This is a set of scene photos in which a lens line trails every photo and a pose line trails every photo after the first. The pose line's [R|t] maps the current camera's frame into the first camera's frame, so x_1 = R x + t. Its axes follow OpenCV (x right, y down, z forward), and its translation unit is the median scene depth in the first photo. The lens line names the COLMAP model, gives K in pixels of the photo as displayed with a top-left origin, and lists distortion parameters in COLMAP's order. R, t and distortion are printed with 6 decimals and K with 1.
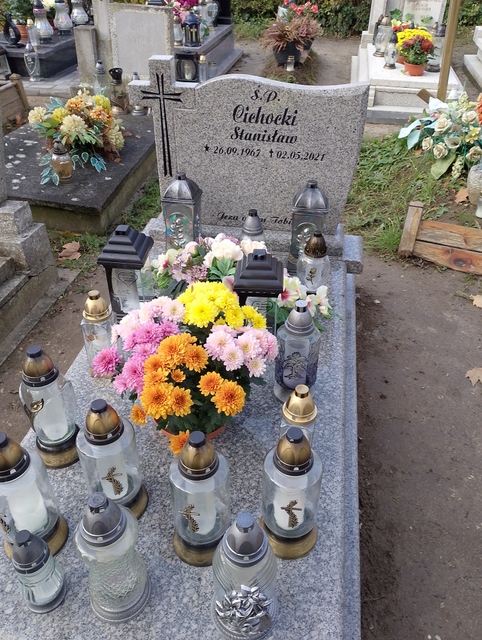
lens RADIAL K [[521.6, 0, 240.7], [0, 521.6, 317.6], [0, 0, 1]] dist [0.046704, -0.062375]
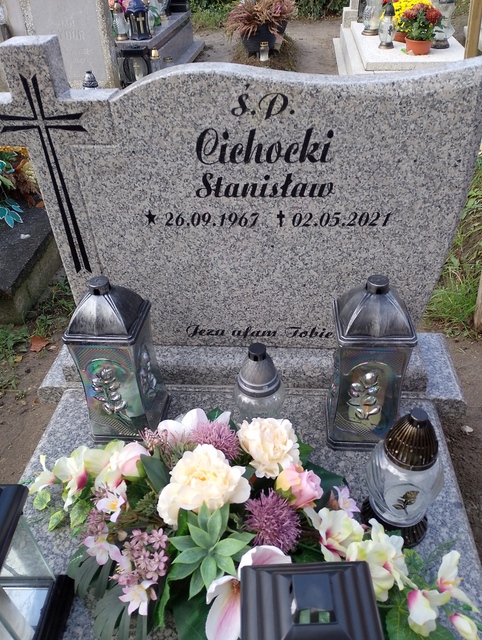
lens RADIAL K [[521.6, 0, 242.3], [0, 521.6, 322.8], [0, 0, 1]] dist [0.046704, -0.062375]
pose [[0.995306, -0.092508, 0.028430, -0.001196], [0.092088, 0.995627, 0.015733, -0.223393], [-0.029761, -0.013042, 0.999472, 0.497385]]
